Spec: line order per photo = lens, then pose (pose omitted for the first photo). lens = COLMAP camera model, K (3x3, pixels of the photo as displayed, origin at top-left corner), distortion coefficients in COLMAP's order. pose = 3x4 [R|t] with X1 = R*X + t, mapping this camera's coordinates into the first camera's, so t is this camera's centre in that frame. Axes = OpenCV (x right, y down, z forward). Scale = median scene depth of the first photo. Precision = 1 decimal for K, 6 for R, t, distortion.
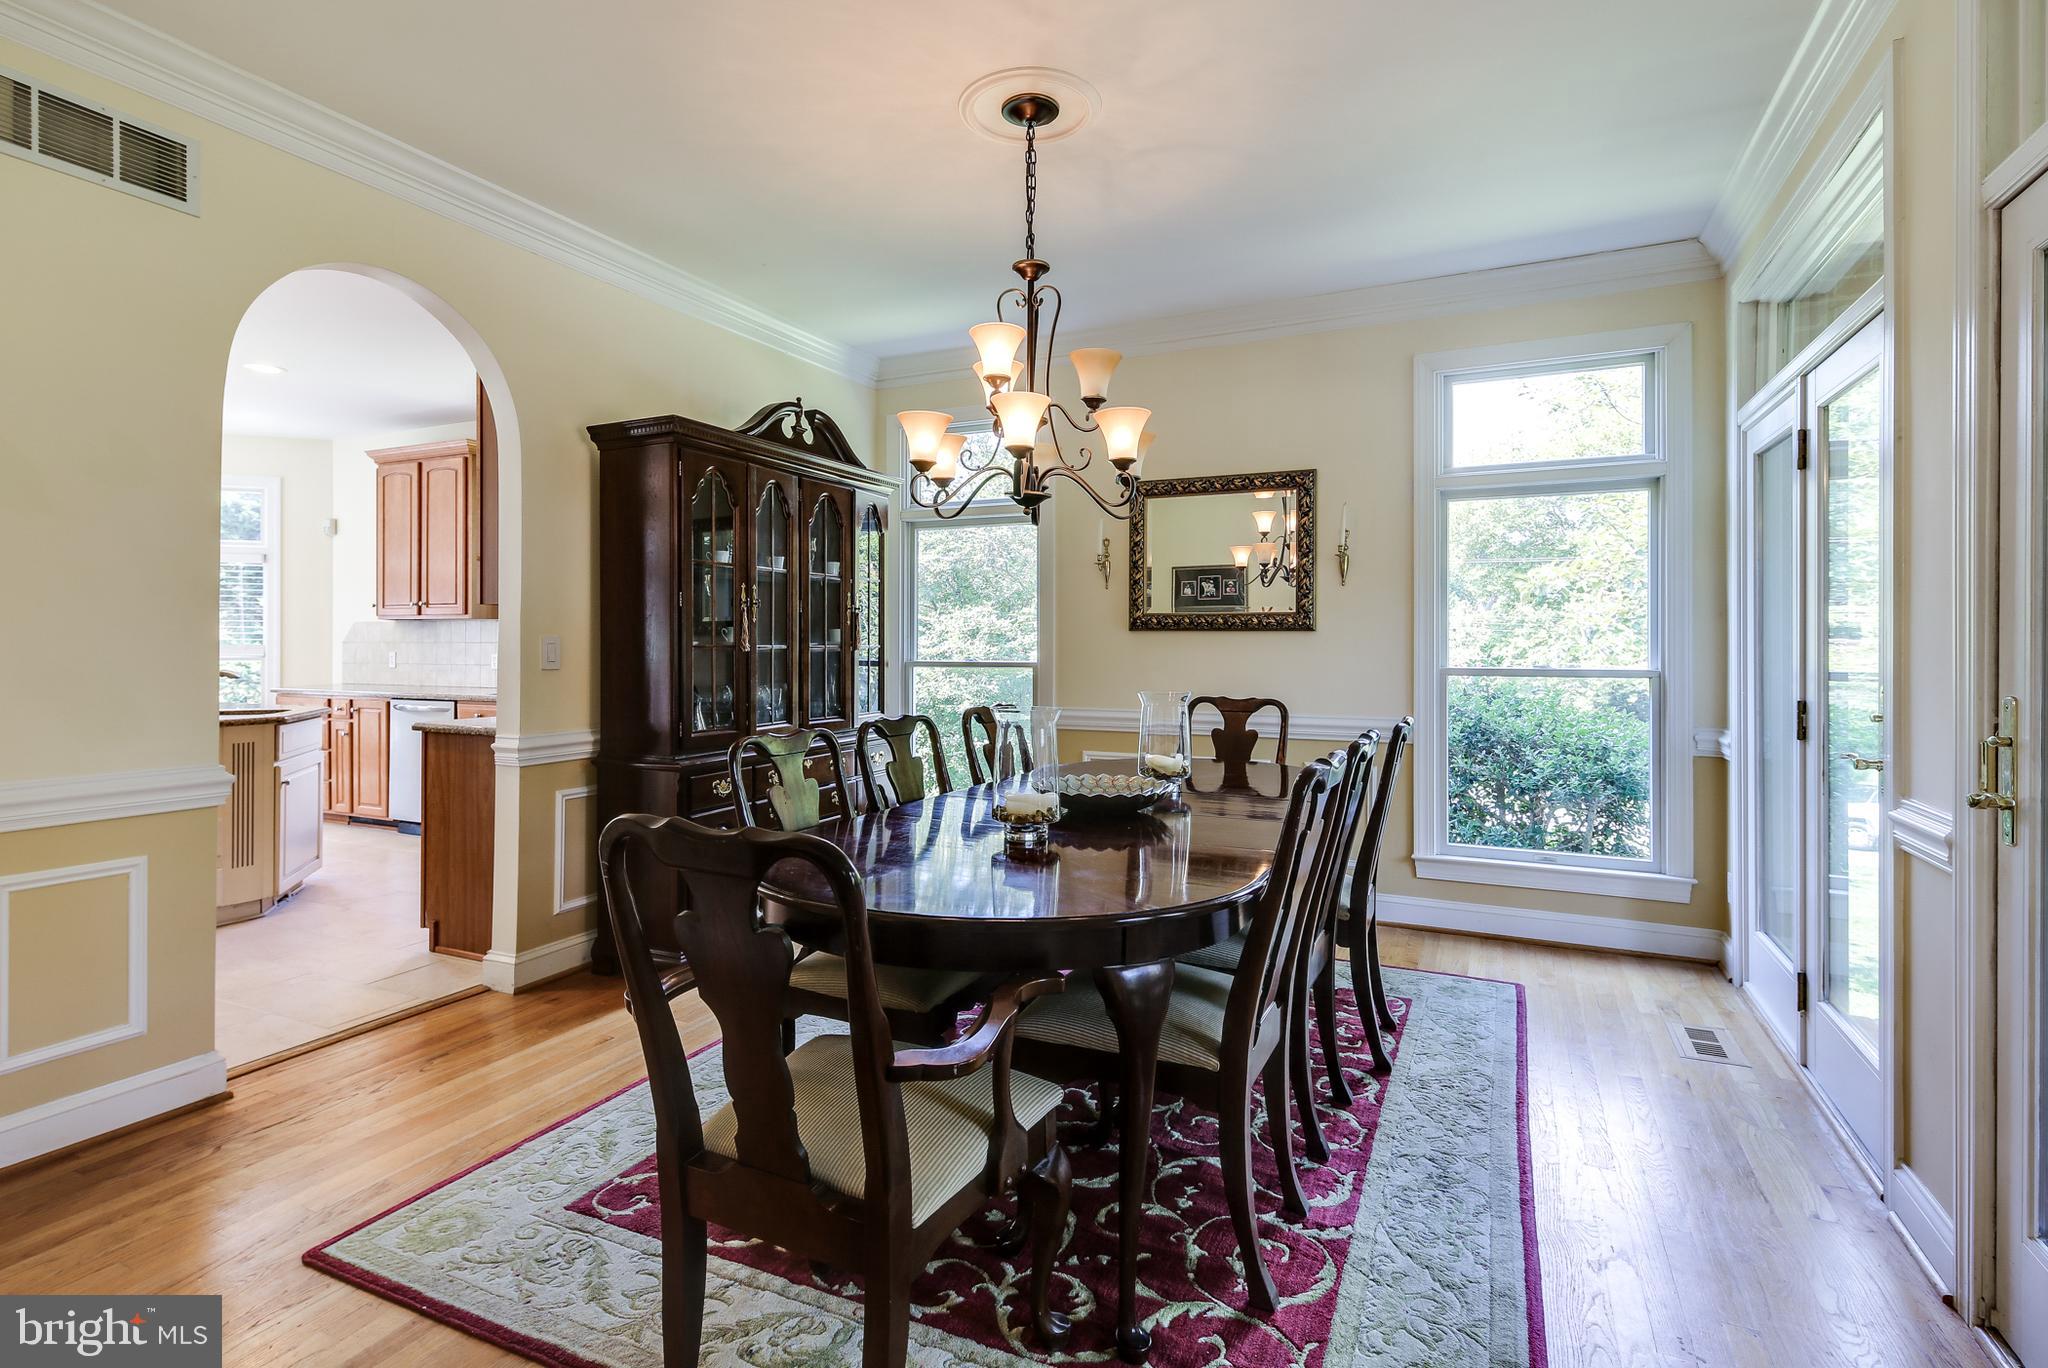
lens RADIAL K [[1041.2, 0, 976.1], [0, 1041.2, 646.4], [0, 0, 1]] dist [0.004378, 0.000526]
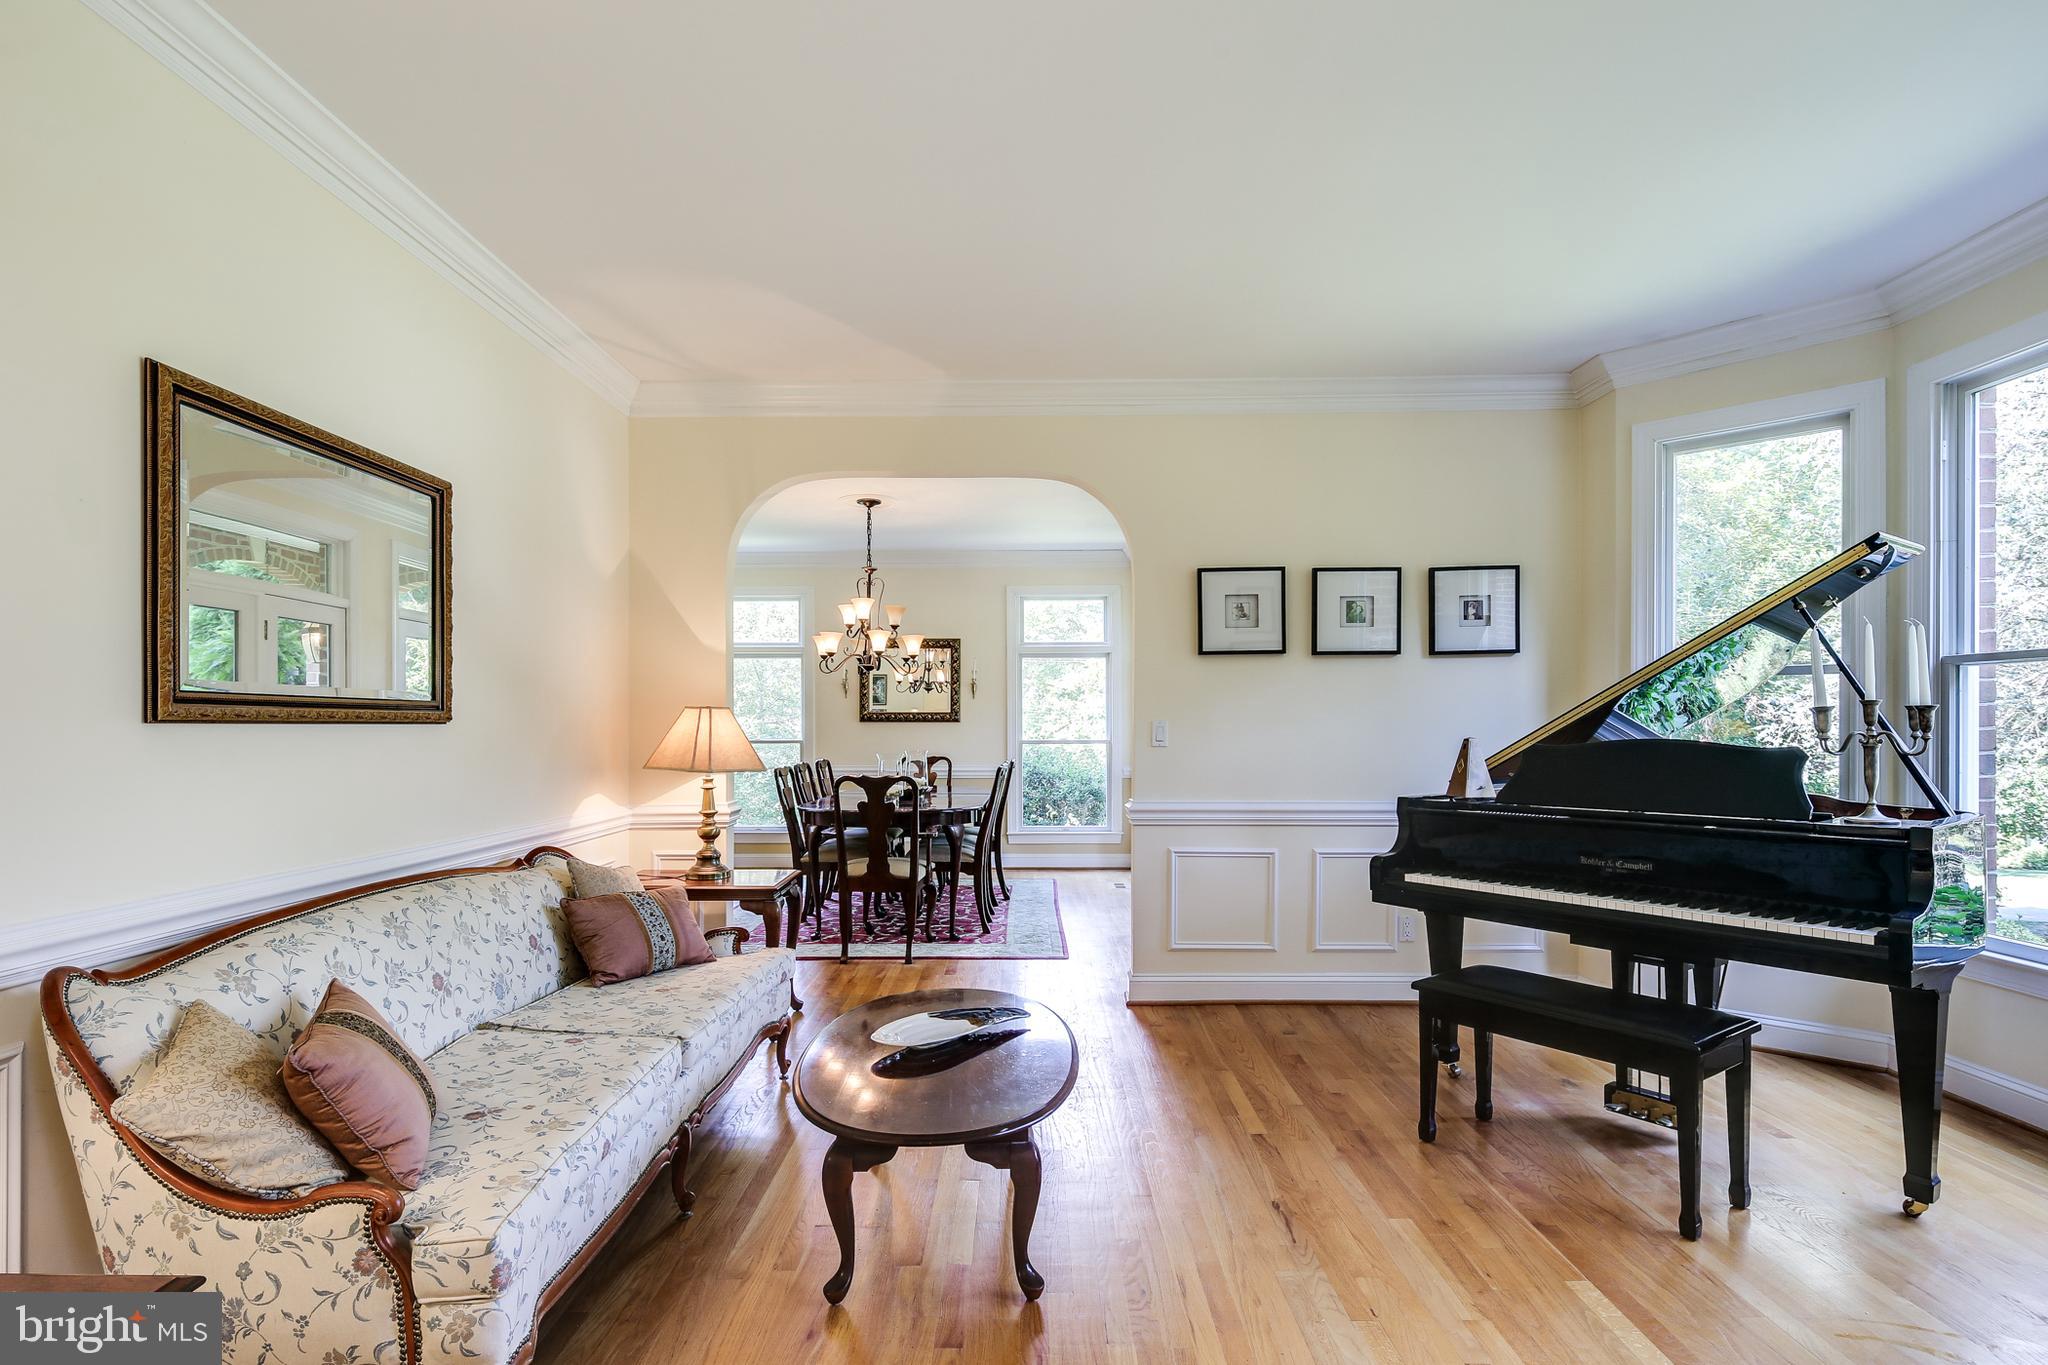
lens RADIAL K [[1023.0, 0, 1024.0], [0, 1023.0, 682.5], [0, 0, 1]] dist [0.004084, 0.000733]
pose [[0.896661, 0.015686, 0.442439, -0.435418], [0.002379, 0.999187, -0.040245, -0.011958], [-0.442711, 0.037138, 0.895895, -0.805665]]
